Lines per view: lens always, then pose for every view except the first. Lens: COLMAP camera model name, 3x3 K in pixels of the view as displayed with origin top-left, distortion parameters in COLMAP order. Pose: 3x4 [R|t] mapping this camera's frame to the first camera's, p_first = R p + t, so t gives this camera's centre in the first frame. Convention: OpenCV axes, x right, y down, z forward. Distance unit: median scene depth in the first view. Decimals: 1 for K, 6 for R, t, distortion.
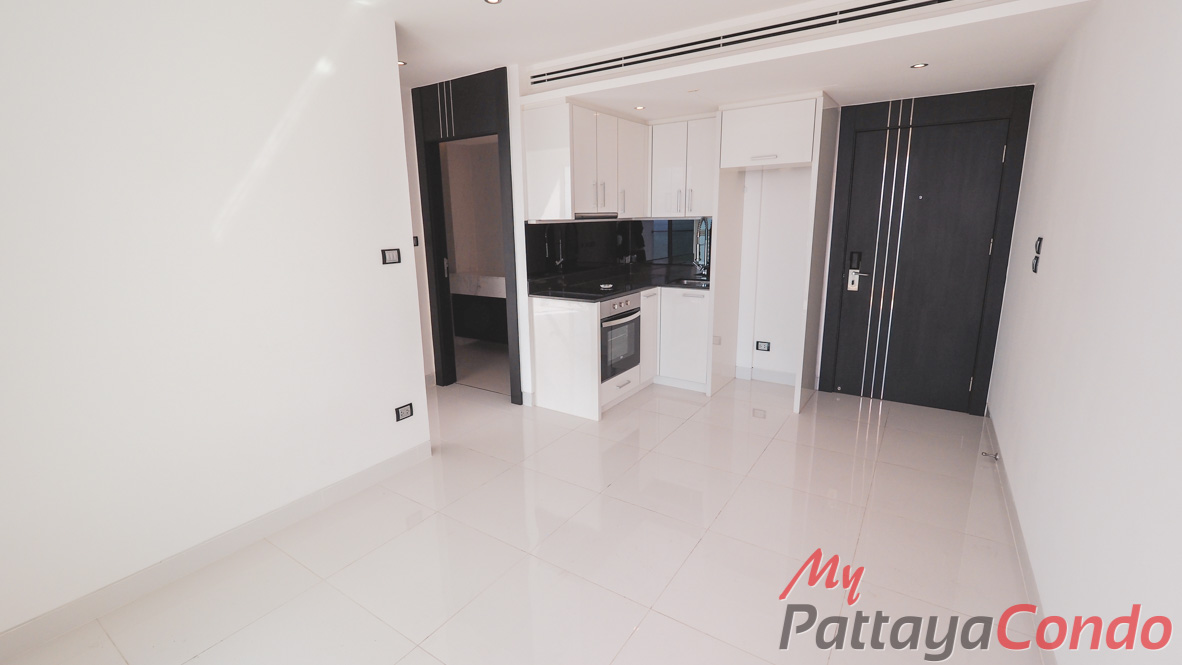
lens RADIAL K [[506.8, 0, 593.8], [0, 506.8, 325.5], [0, 0, 1]] dist [0.004963, -0.001080]
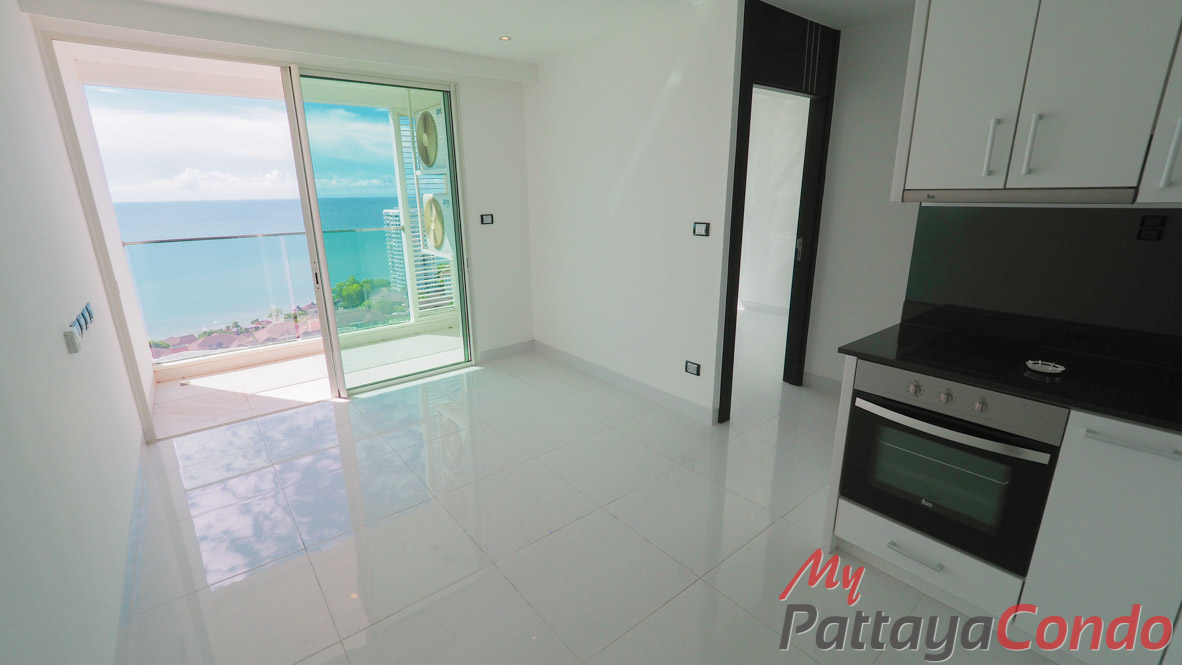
lens RADIAL K [[506.8, 0, 567.3], [0, 506.8, 337.1], [0, 0, 1]] dist [0.004963, -0.001080]
pose [[-0.303087, 0.284055, -0.909643, 0.568720], [-0.181134, 0.919969, 0.347632, -0.190927], [0.935590, 0.270130, -0.227379, 0.795658]]
